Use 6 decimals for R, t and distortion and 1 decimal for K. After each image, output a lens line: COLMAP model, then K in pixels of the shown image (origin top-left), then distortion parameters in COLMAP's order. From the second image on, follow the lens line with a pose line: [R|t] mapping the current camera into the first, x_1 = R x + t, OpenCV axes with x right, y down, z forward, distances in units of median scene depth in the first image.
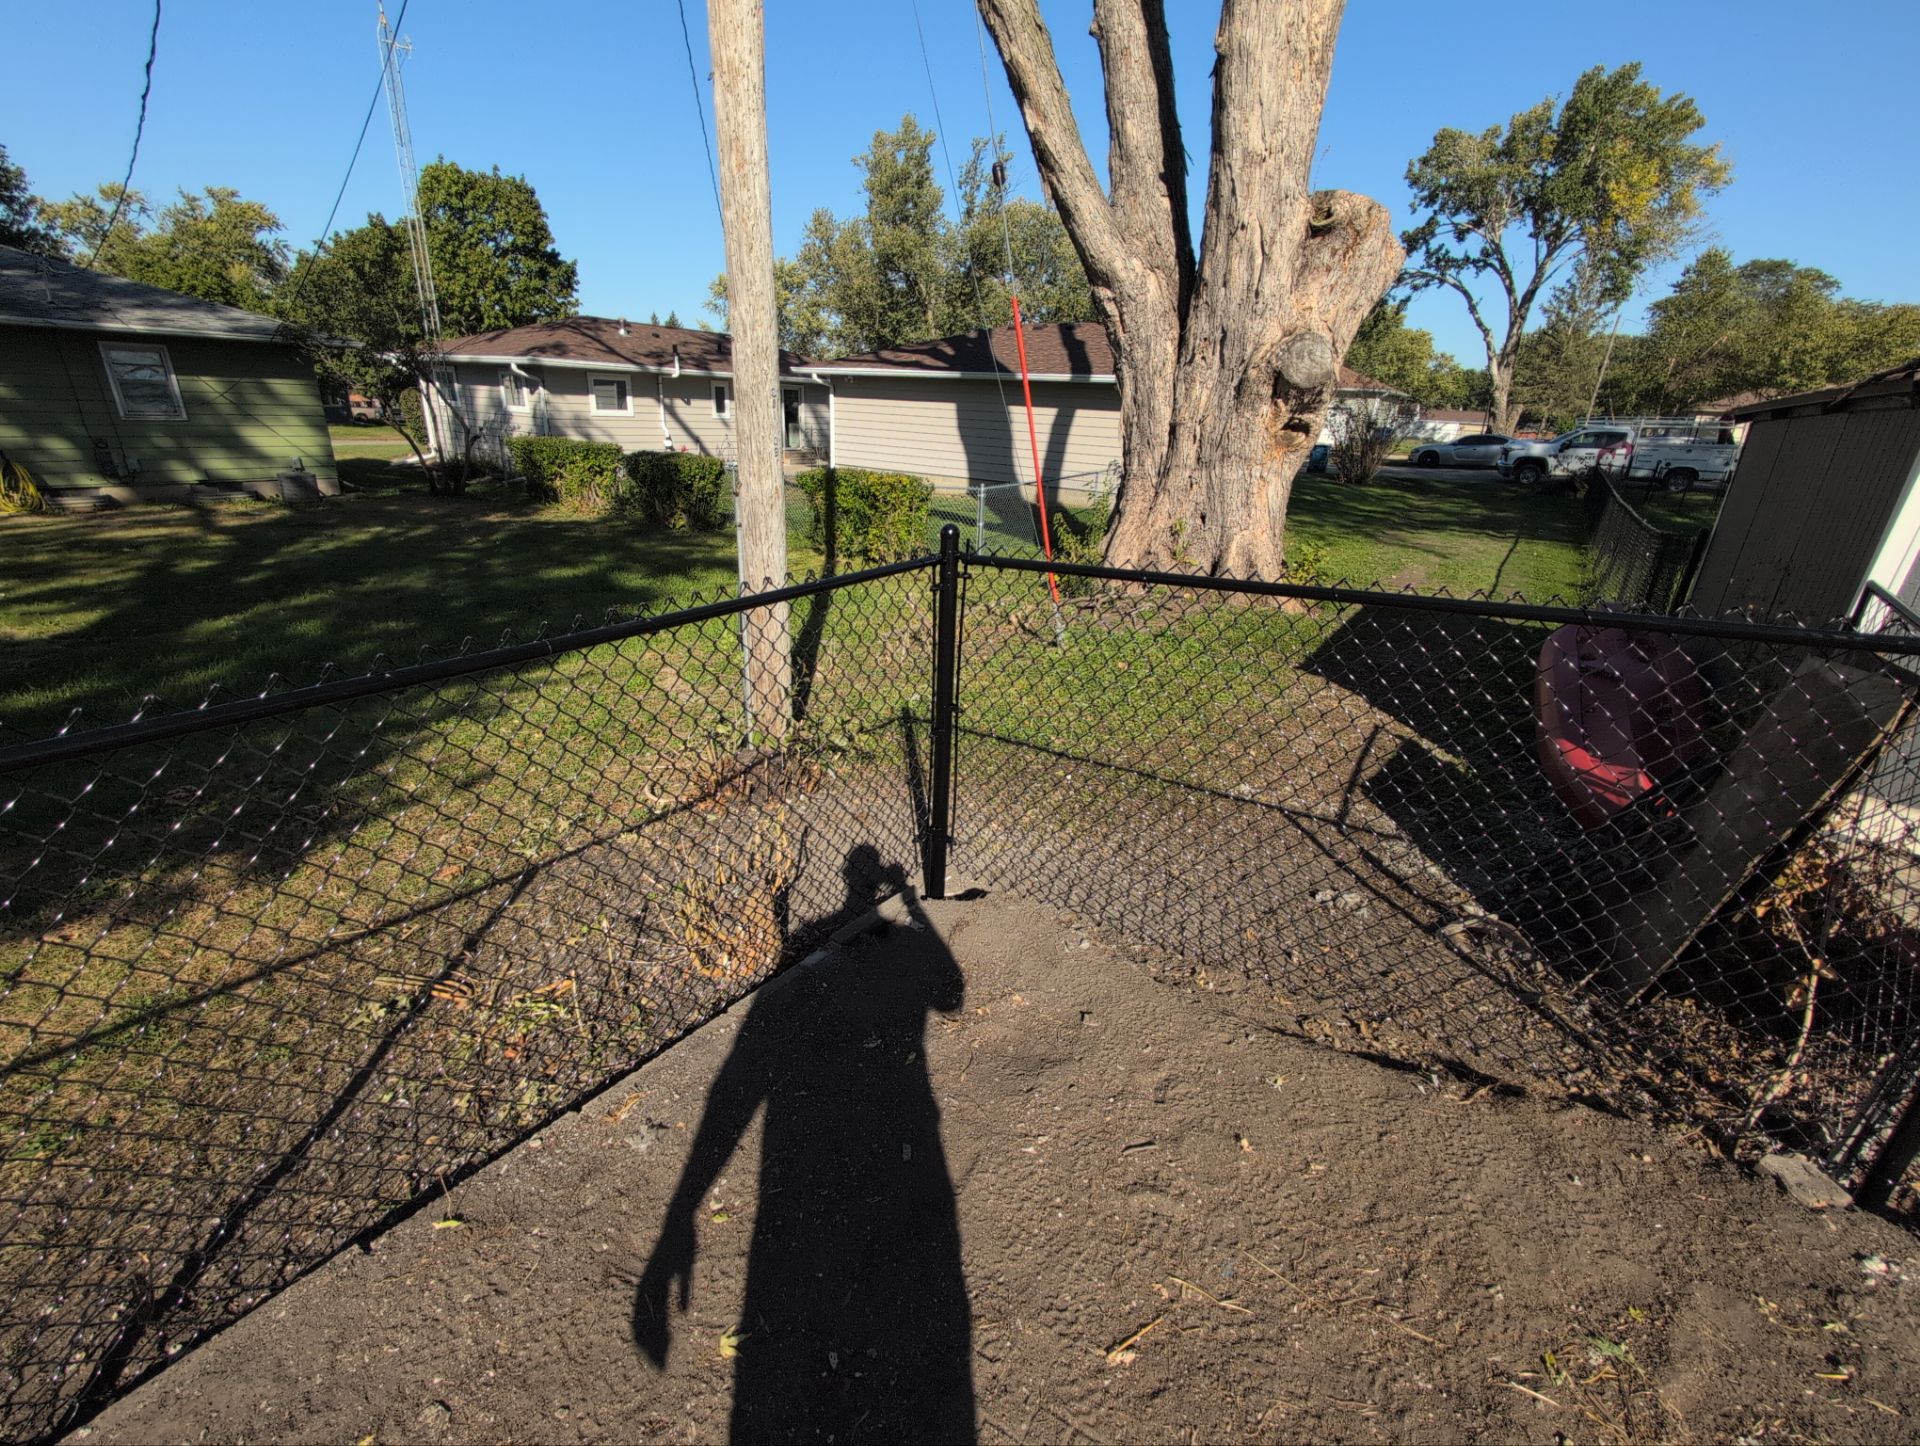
lens RADIAL K [[817.3, 0, 964.2], [0, 817.3, 719.1], [0, 0, 1]] dist [-0.000105, 0.000106]
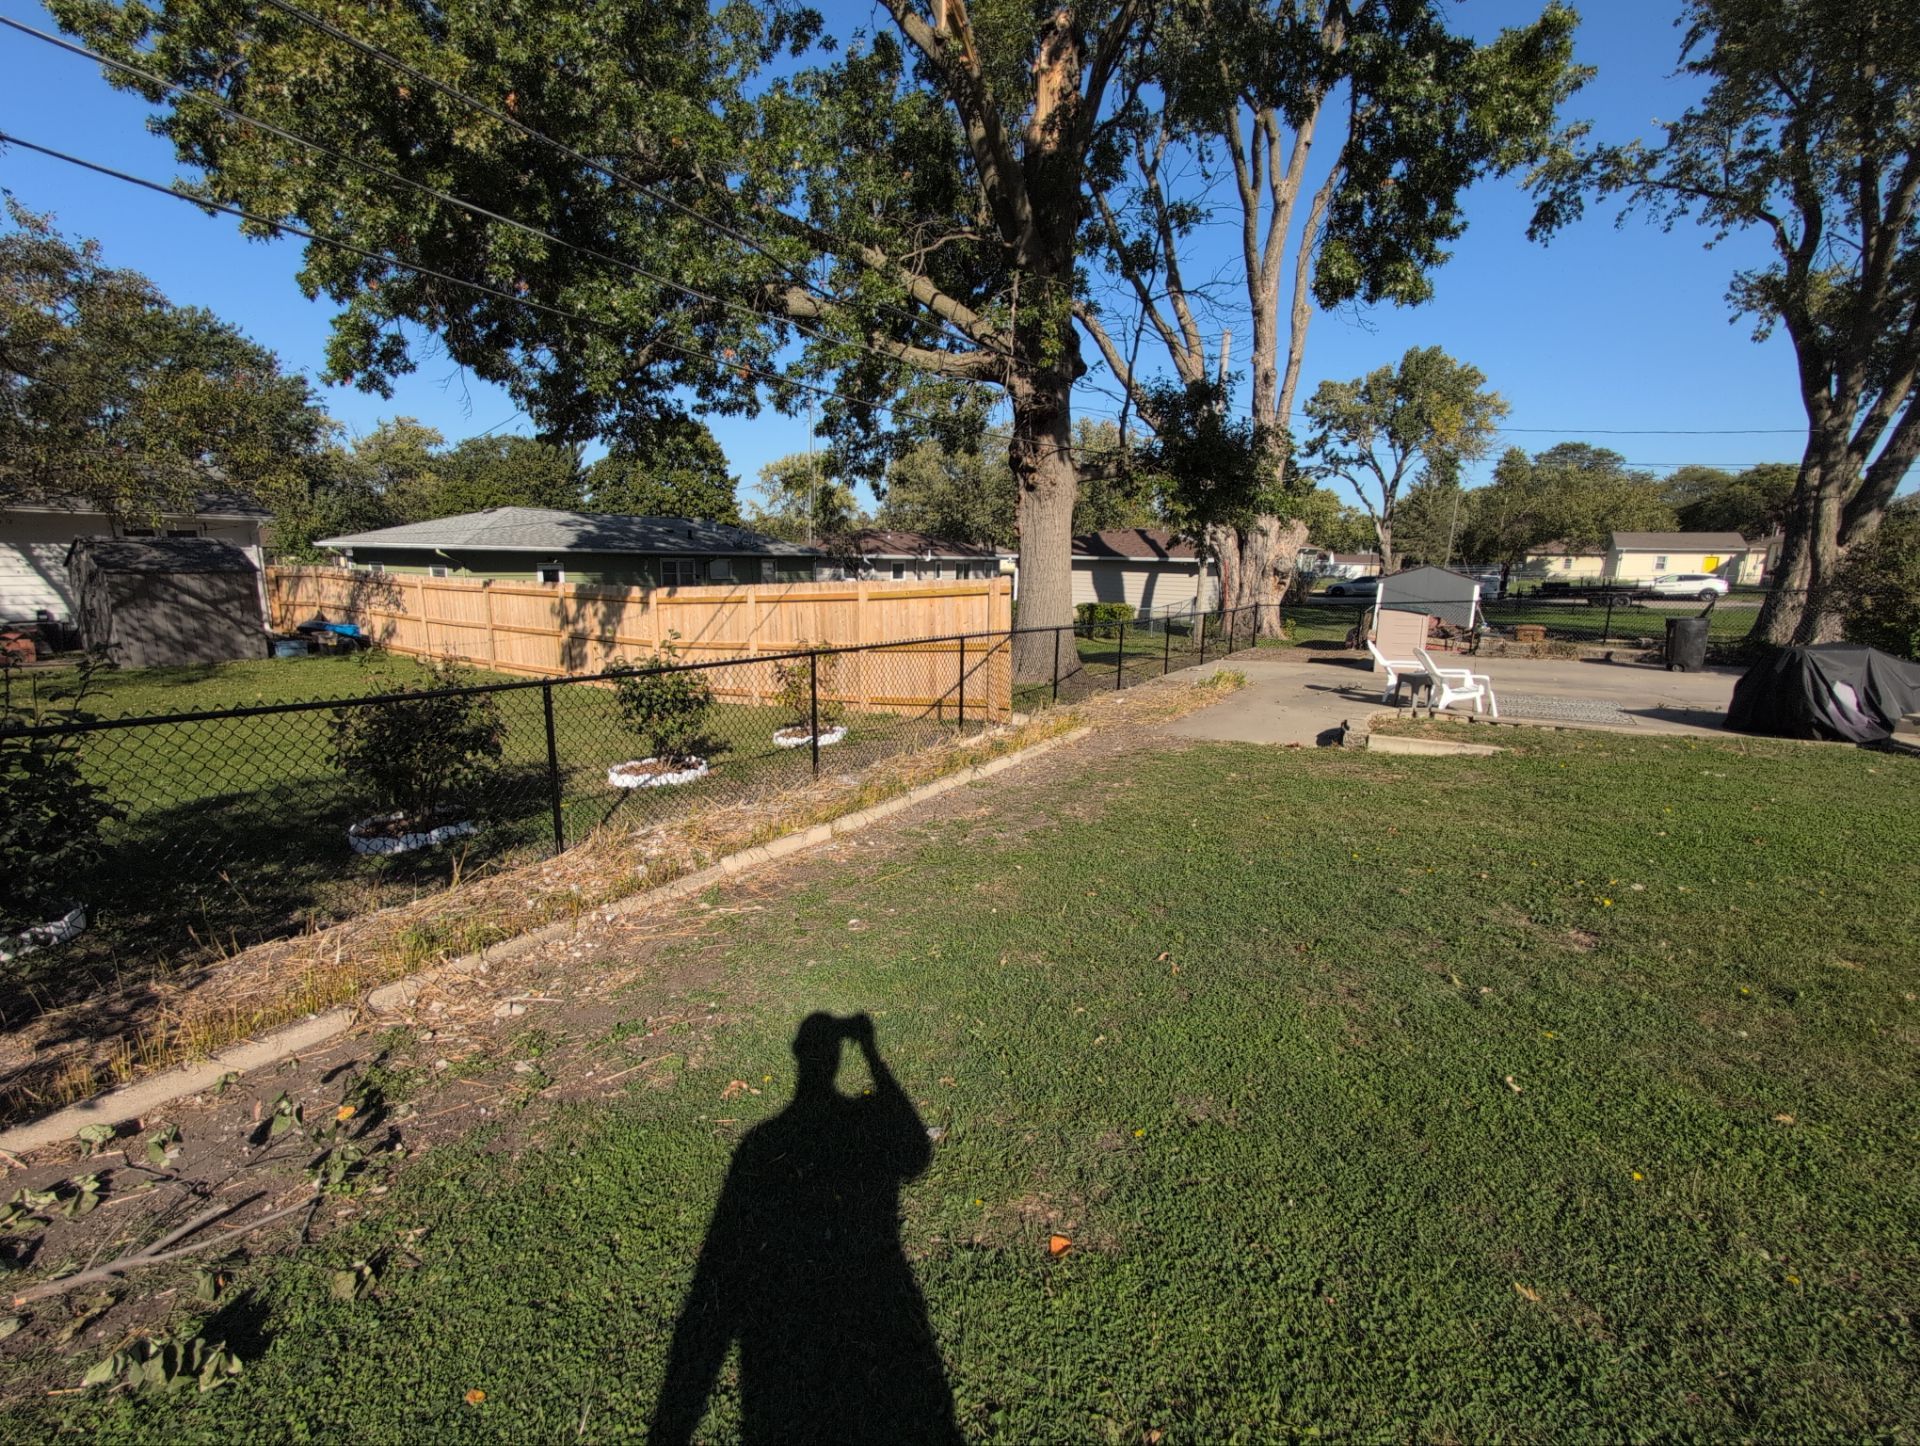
lens RADIAL K [[811.0, 0, 963.1], [0, 811.0, 723.2], [0, 0, 1]] dist [0.002337, -0.000083]
pose [[0.998114, -0.036468, 0.049384, -0.368332], [0.043938, 0.986172, -0.159797, 0.230573], [-0.042874, 0.161665, 0.985914, -0.722610]]
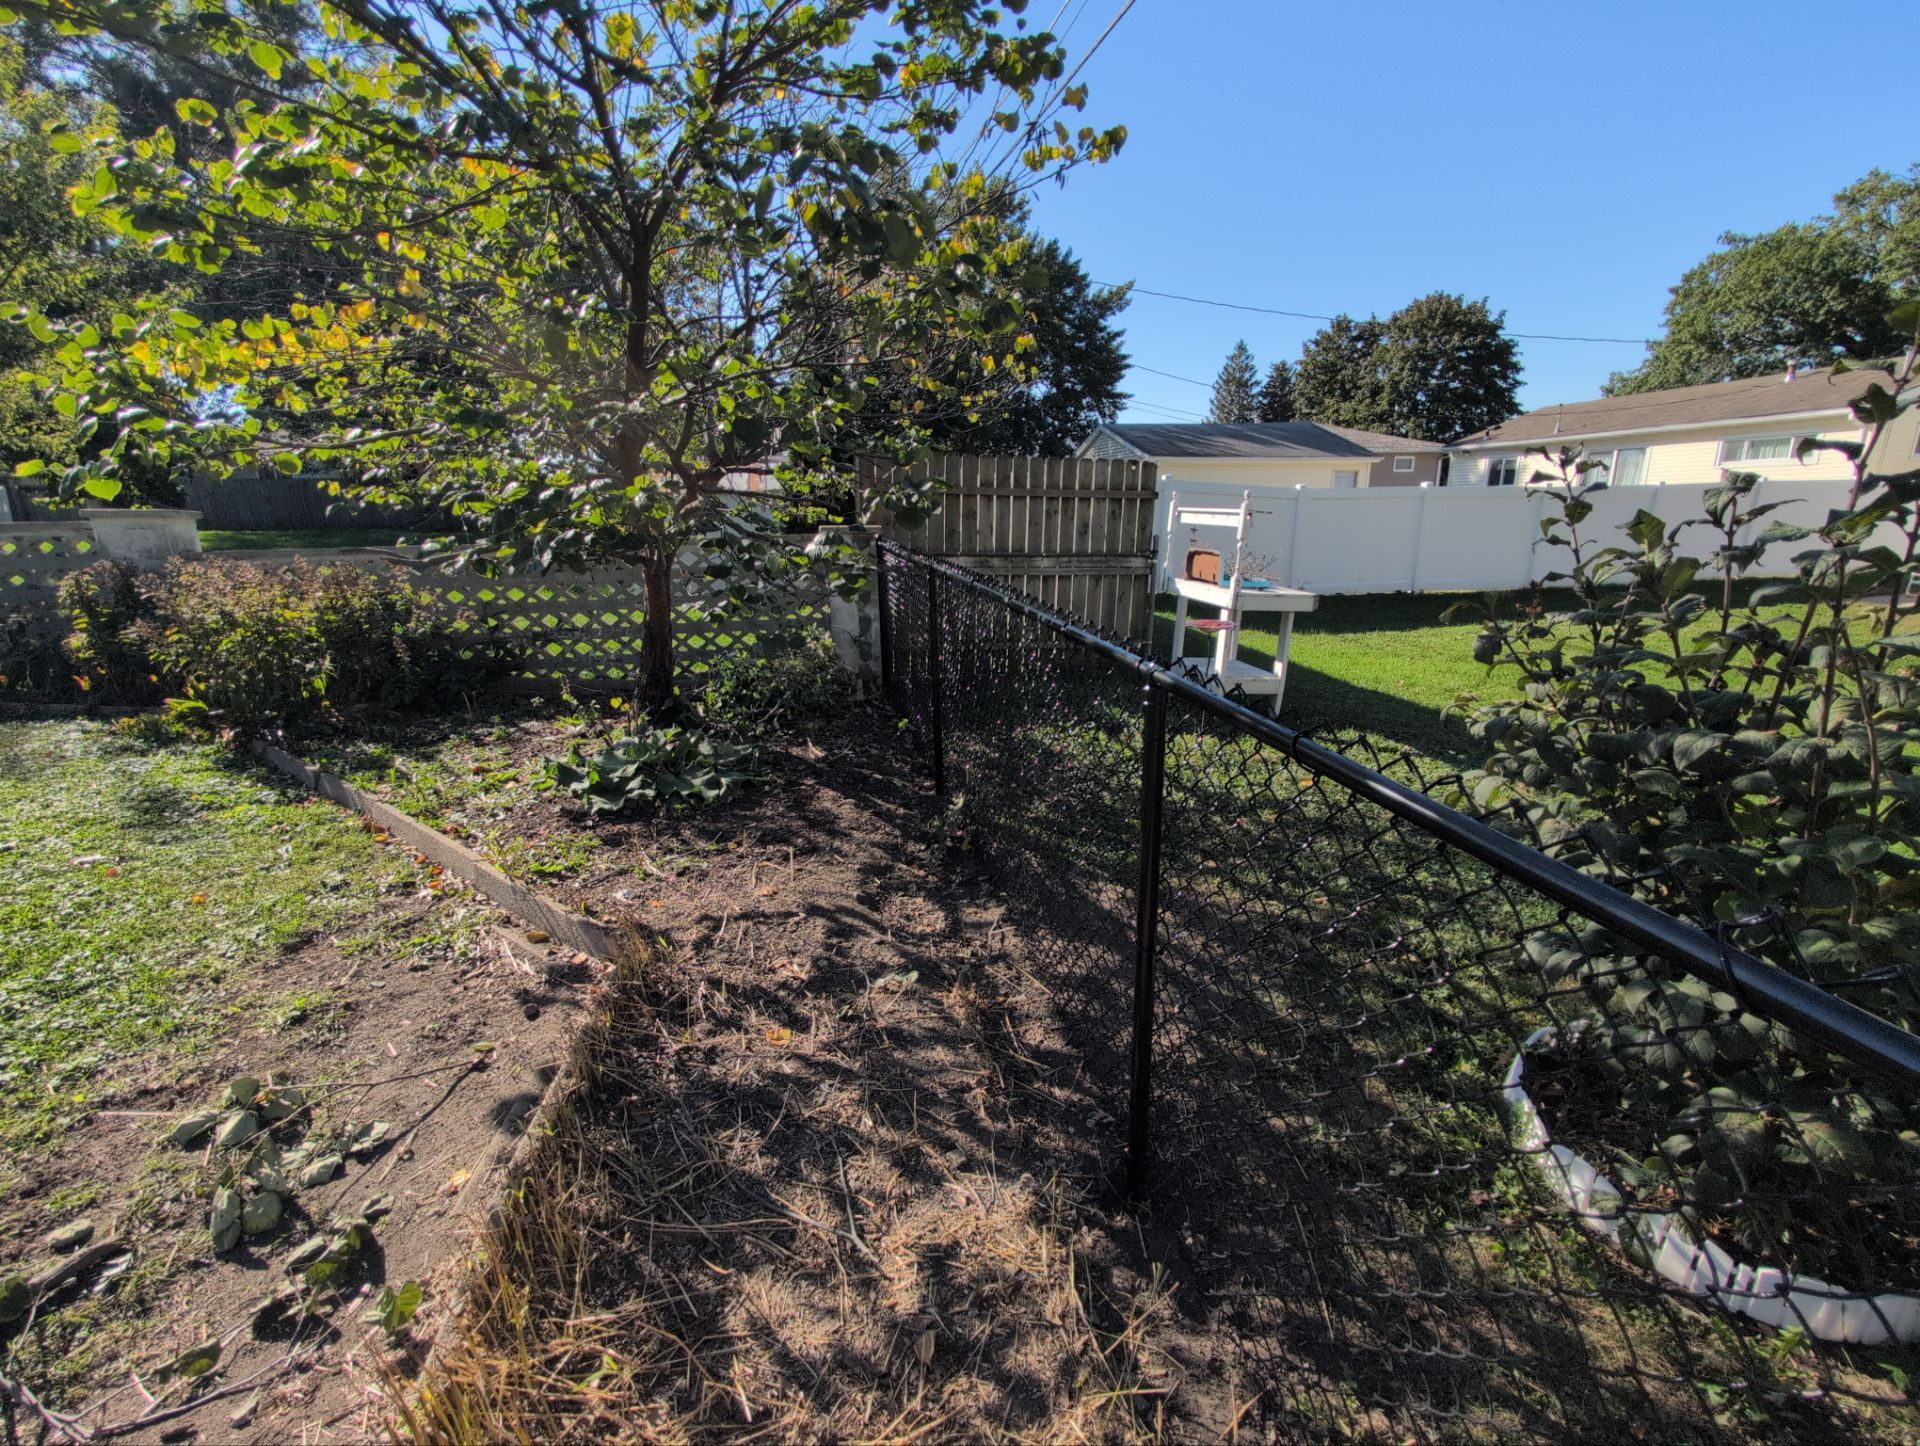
lens RADIAL K [[811.5, 0, 969.6], [0, 811.5, 722.9], [0, 0, 1]] dist [0.000680, 0.000462]
pose [[-0.682060, 0.148446, -0.716071, -0.465682], [-0.278019, 0.853023, 0.441652, 0.186554], [0.676387, 0.500315, -0.540543, -0.569831]]
